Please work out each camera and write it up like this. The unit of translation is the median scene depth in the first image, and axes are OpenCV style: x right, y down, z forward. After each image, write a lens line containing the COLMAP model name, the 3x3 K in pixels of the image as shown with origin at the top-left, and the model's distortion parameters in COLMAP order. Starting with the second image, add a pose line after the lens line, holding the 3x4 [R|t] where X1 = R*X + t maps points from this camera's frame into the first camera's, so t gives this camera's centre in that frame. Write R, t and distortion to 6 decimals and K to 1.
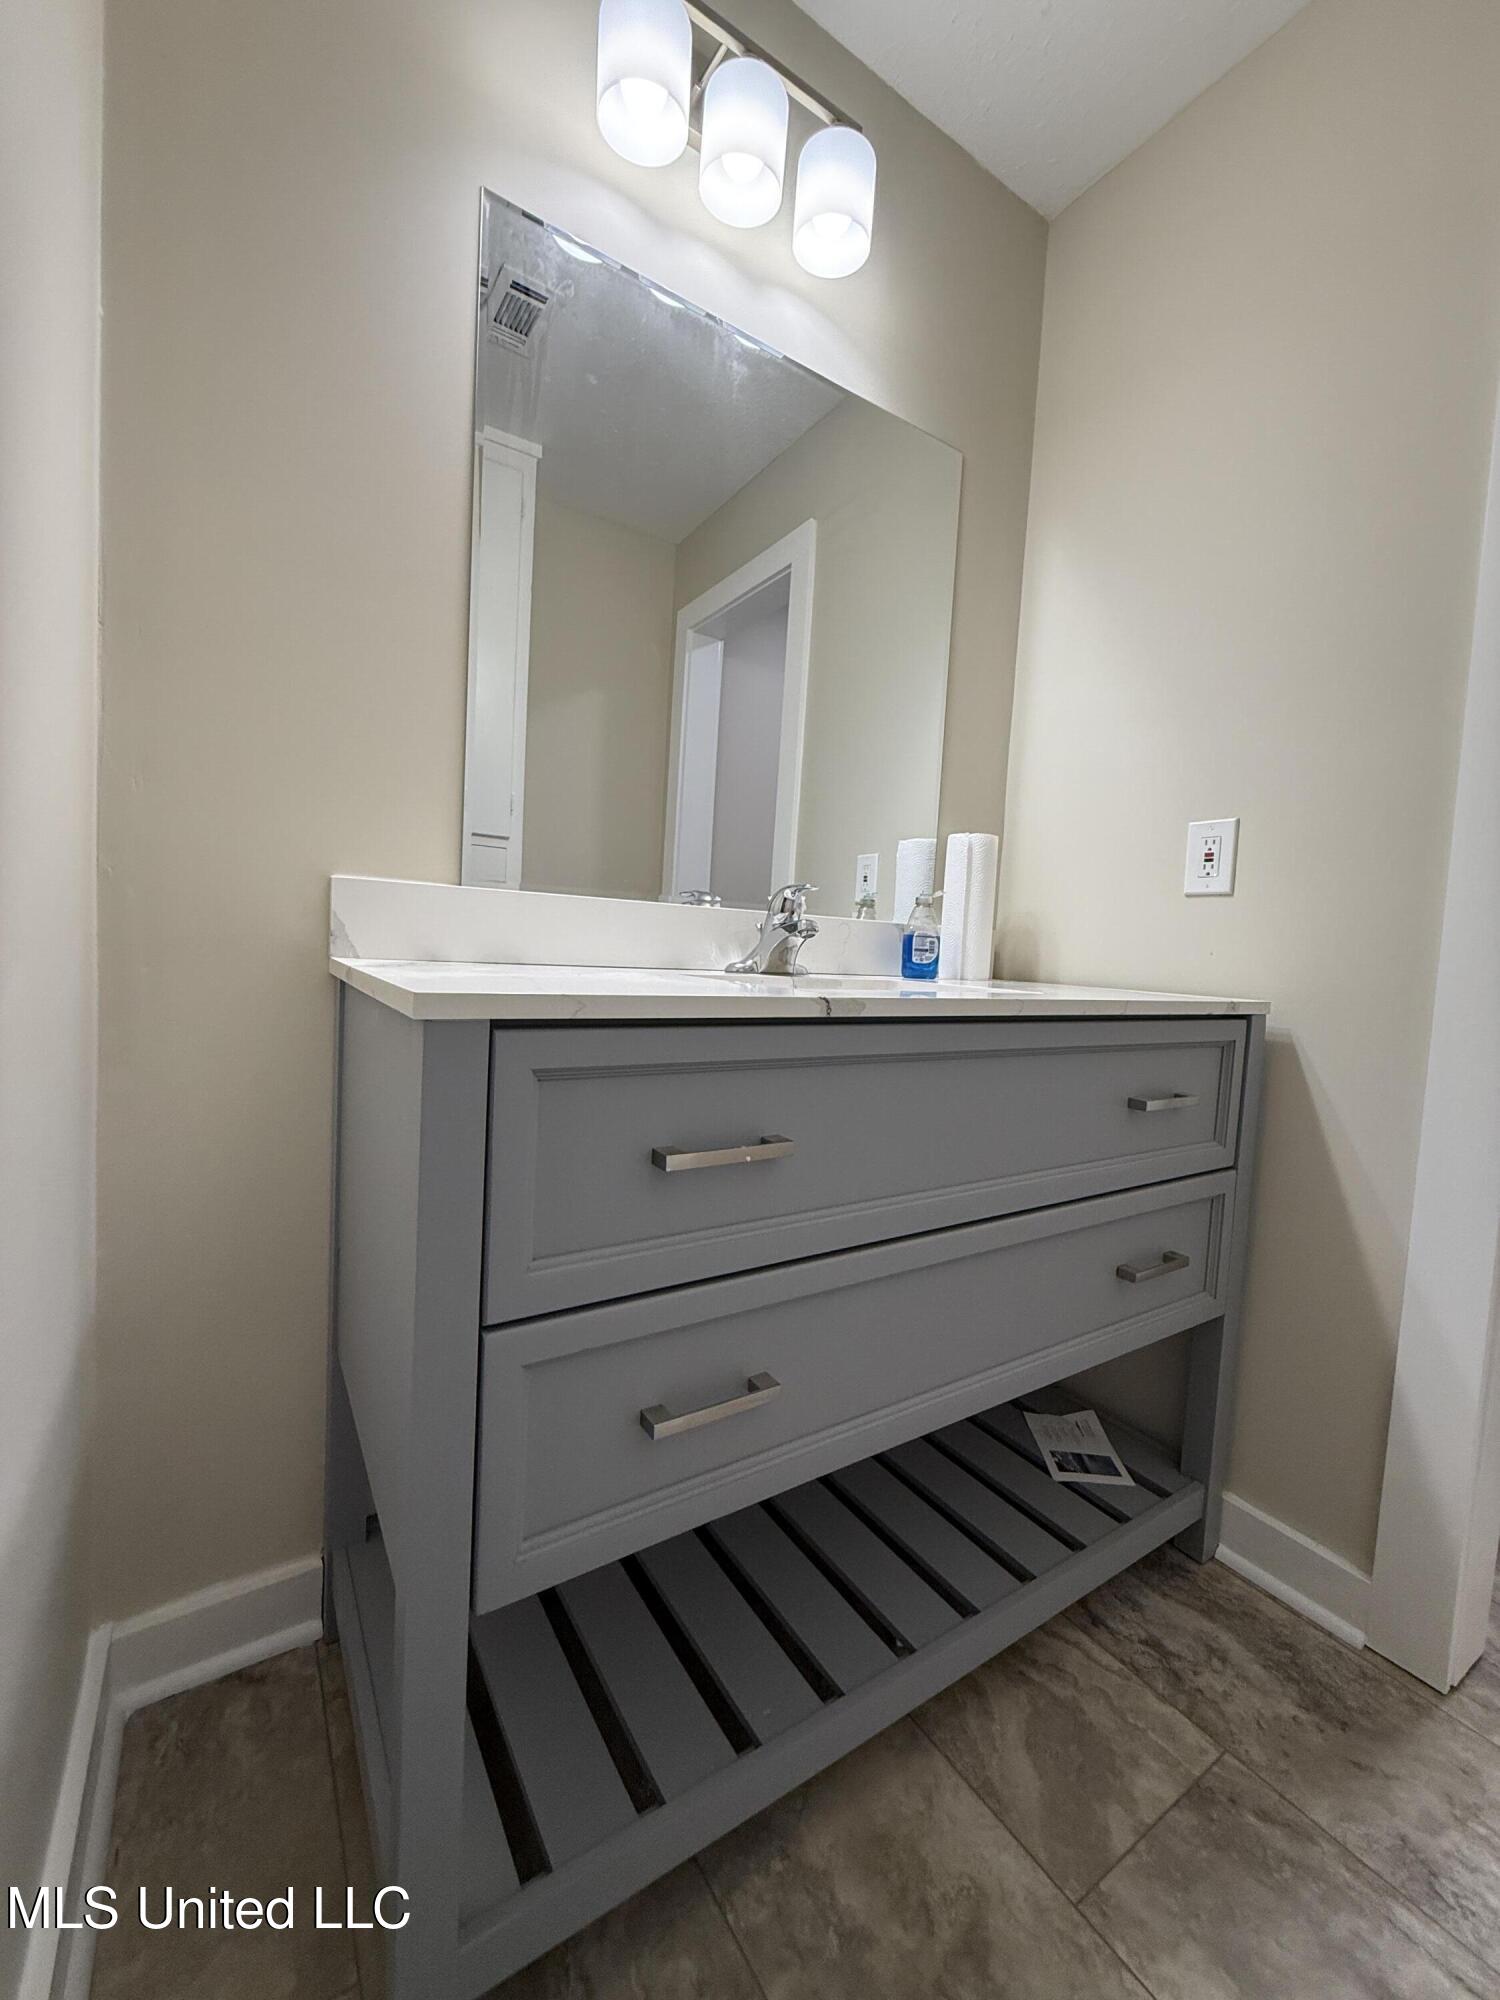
lens RADIAL K [[796.0, 0, 747.2], [0, 796.0, 992.8], [0, 0, 1]] dist [-0.000233, -0.000053]
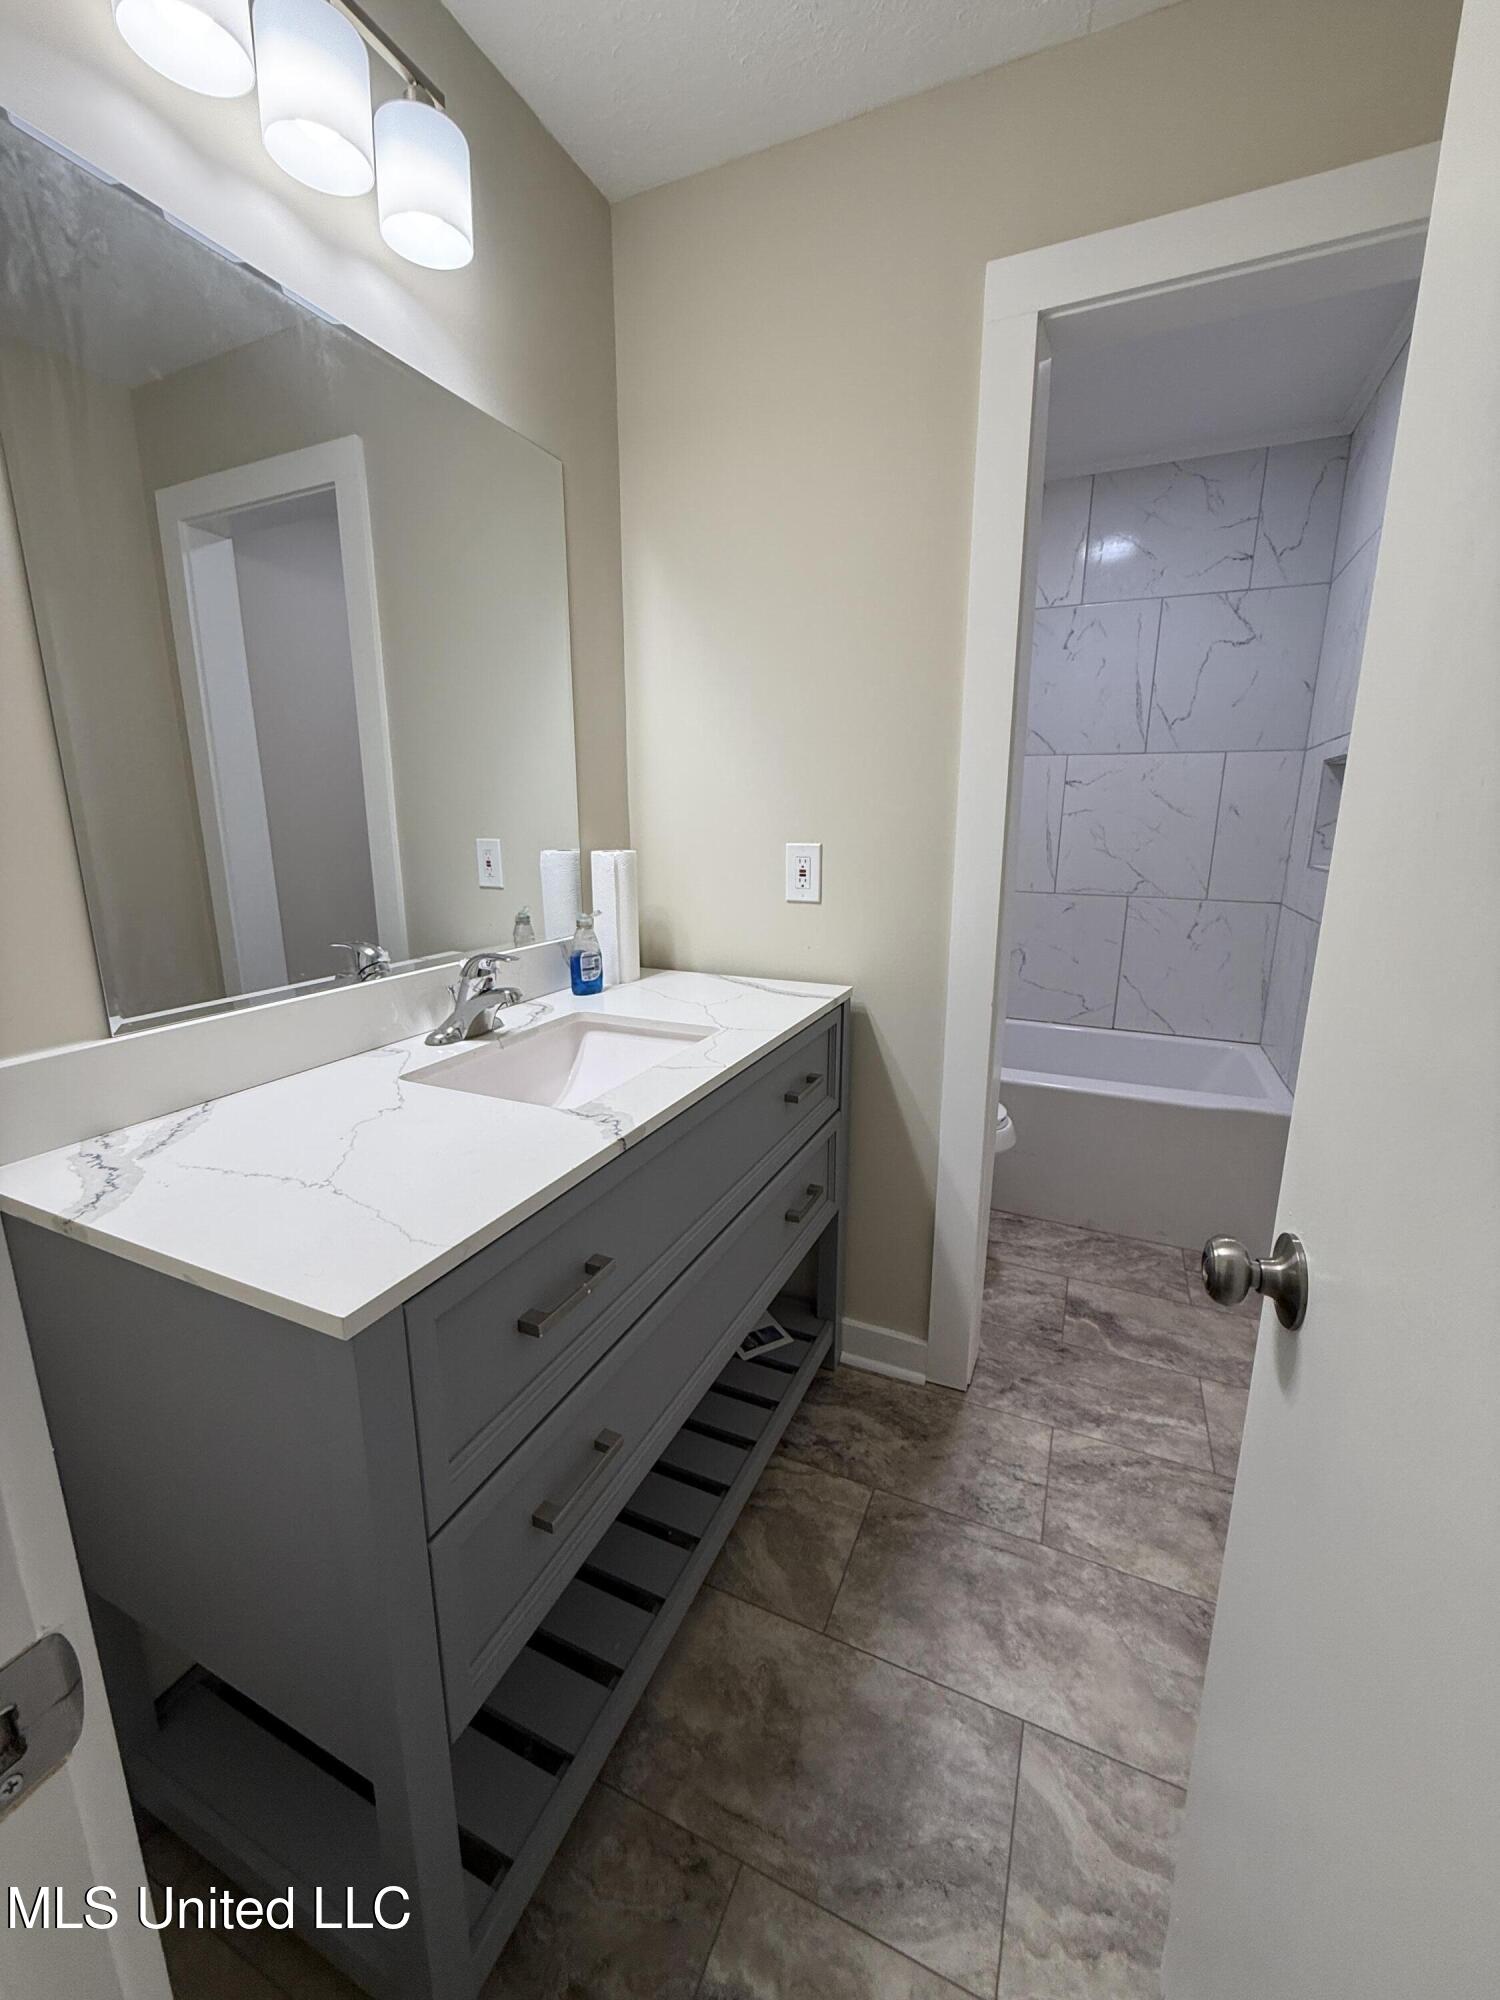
lens RADIAL K [[796.0, 0, 747.2], [0, 796.0, 992.8], [0, 0, 1]] dist [-0.000233, -0.000053]
pose [[0.842327, -0.169924, 0.511480, -0.211503], [0.077724, 0.977377, 0.196704, -0.285014], [-0.533333, -0.125935, 0.836478, -0.049976]]
